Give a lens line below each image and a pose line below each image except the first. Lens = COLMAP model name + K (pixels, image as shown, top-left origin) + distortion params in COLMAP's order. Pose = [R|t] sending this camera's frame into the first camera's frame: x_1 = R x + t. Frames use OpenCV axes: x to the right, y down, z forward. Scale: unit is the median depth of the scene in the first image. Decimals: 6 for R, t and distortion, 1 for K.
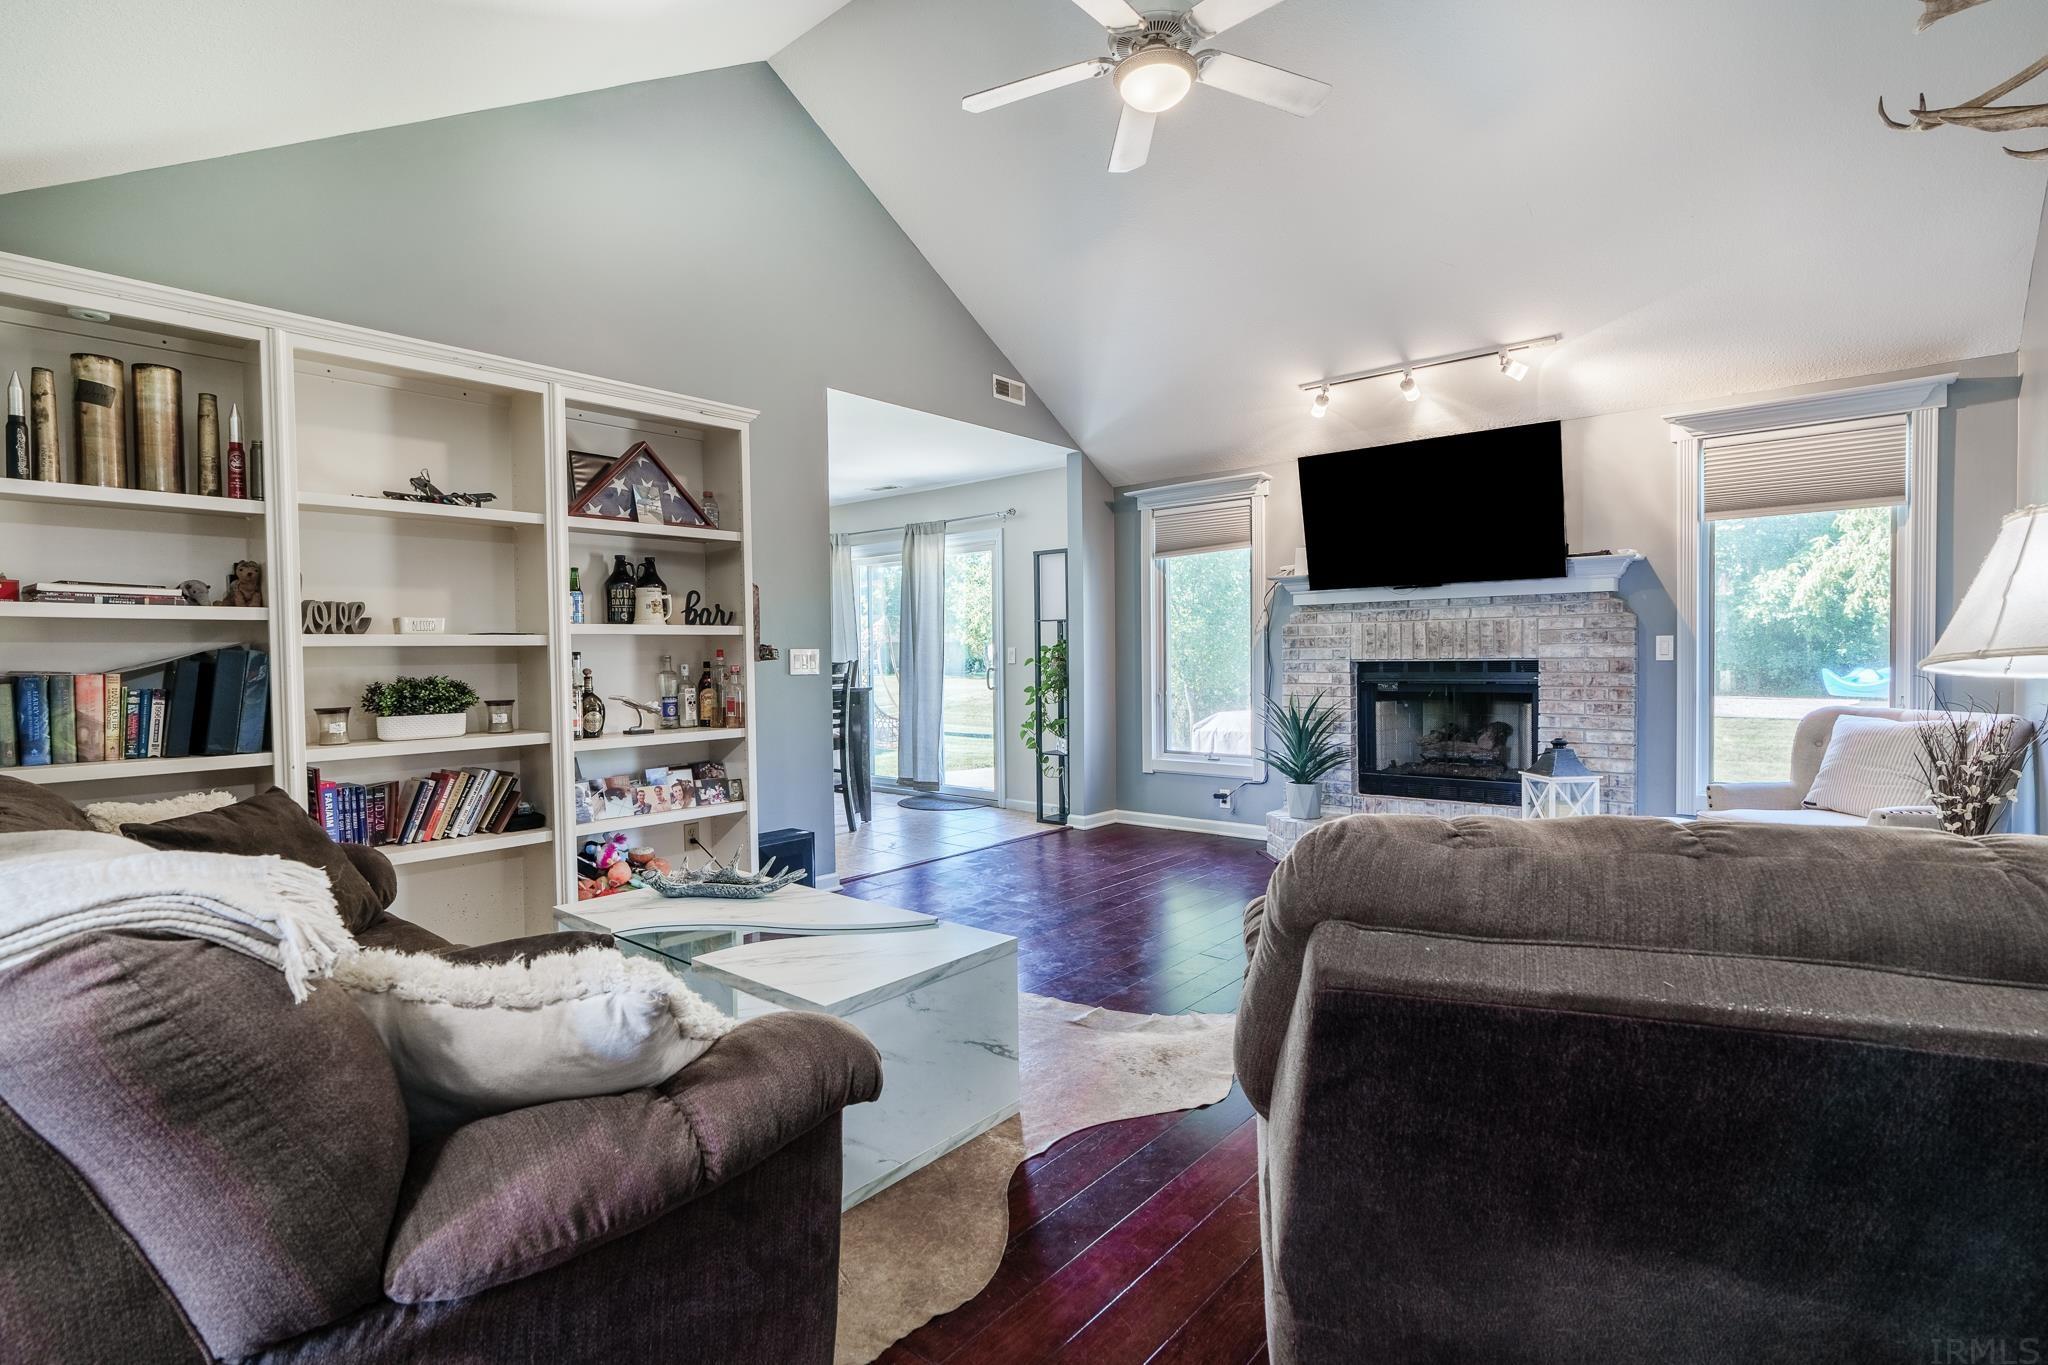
lens RADIAL K [[936.9, 0, 1022.8], [0, 936.9, 684.0], [0, 0, 1]] dist [-0.005600, -0.000403]
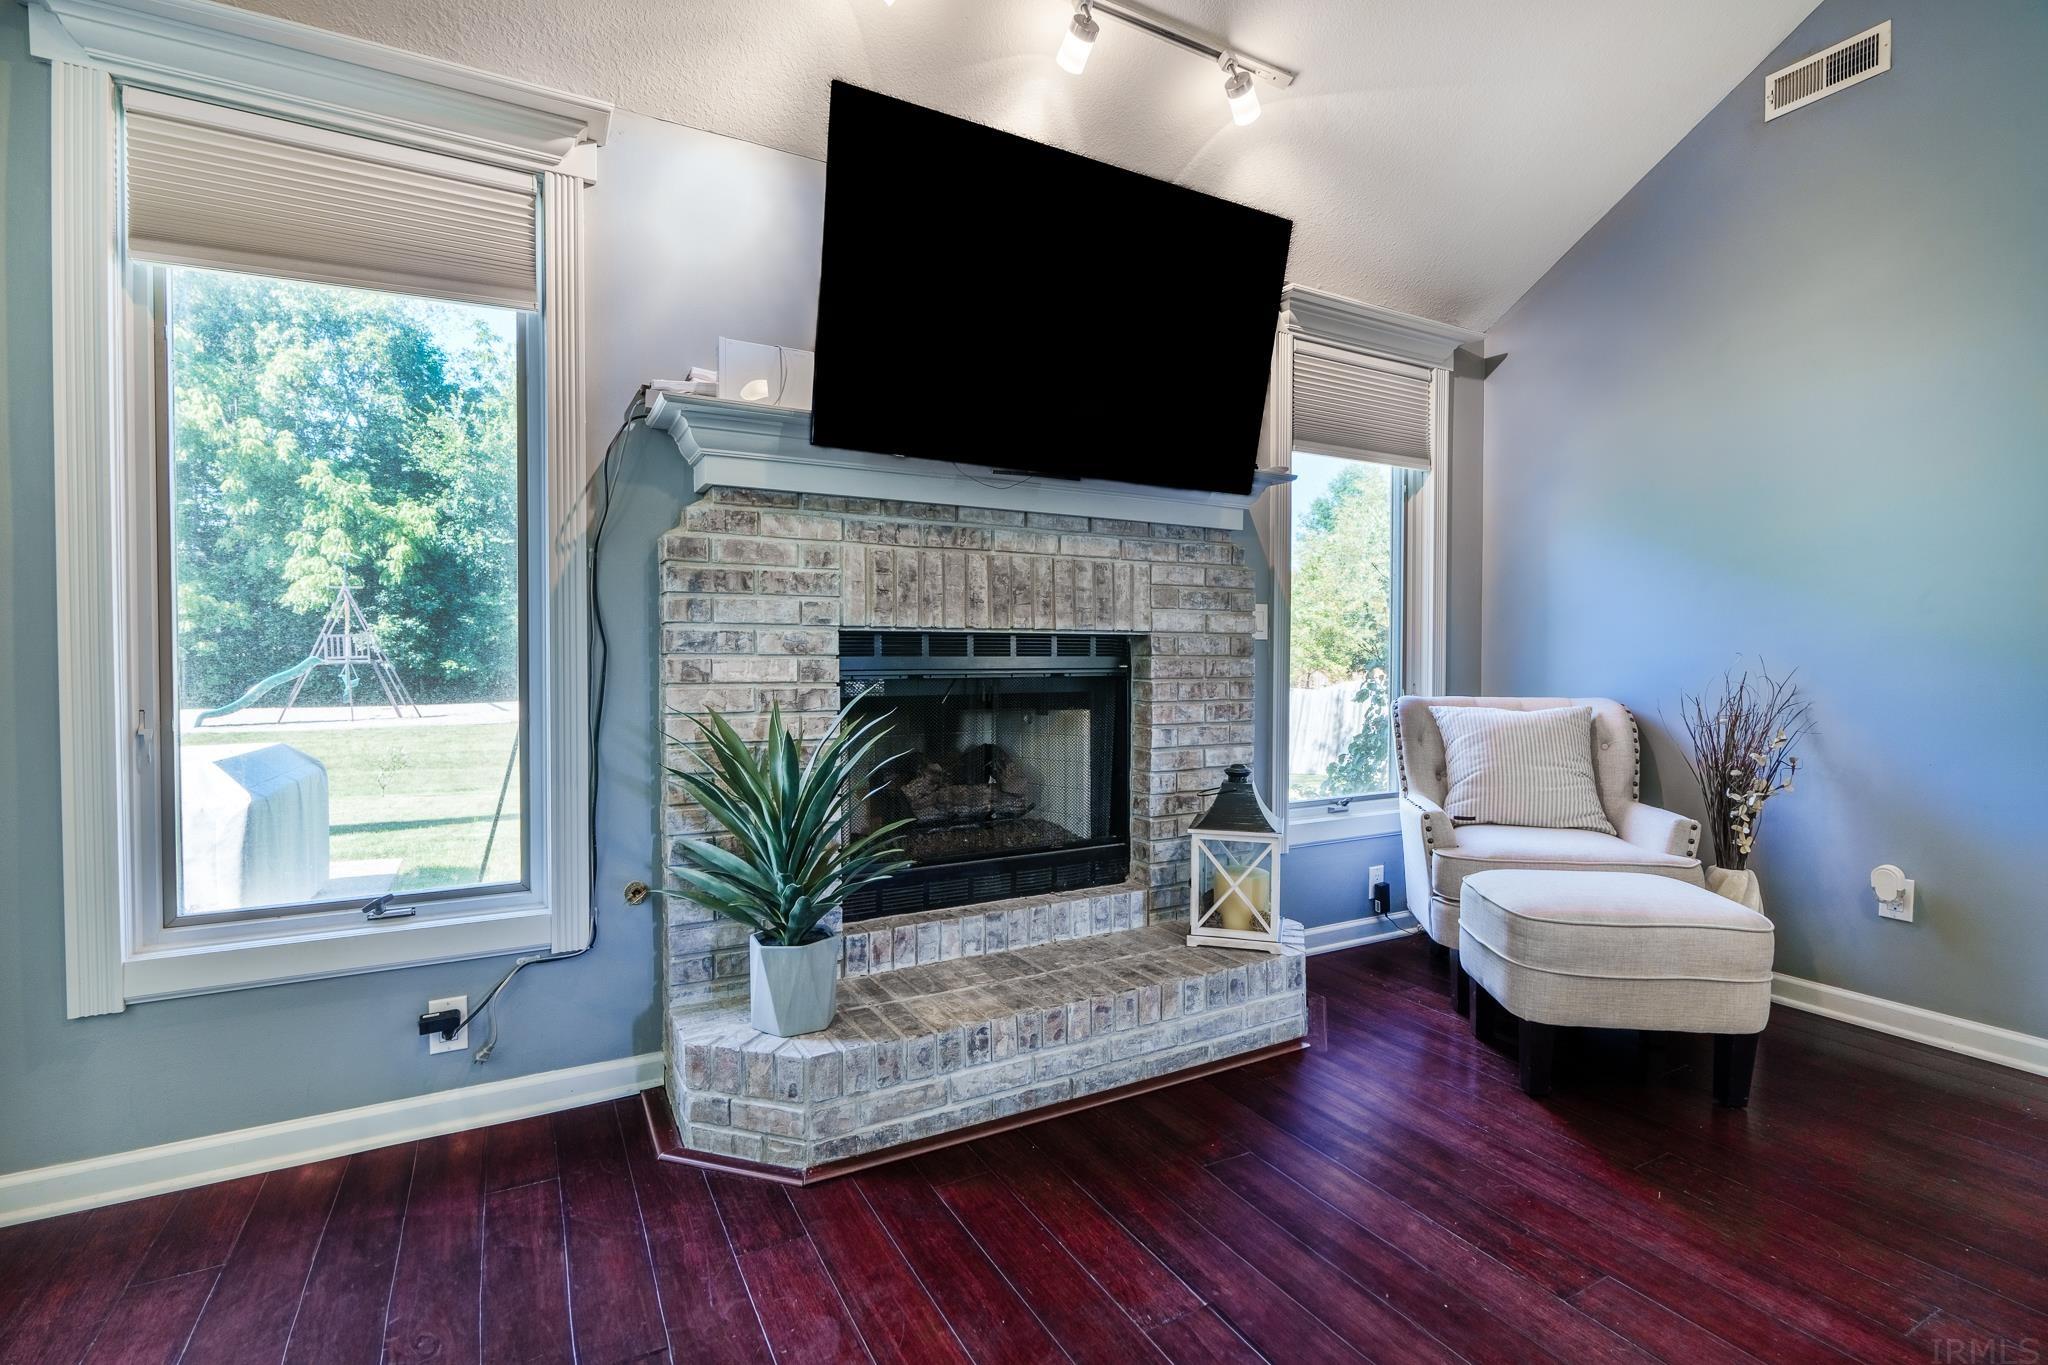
lens RADIAL K [[936.9, 0, 1012.3], [0, 936.9, 683.8], [0, 0, 1]] dist [-0.005600, -0.000403]
pose [[0.362154, -0.014272, 0.932009, -0.031189], [0.019954, 0.999772, 0.007556, -0.000776], [-0.931905, 0.015861, 0.362357, 0.810367]]
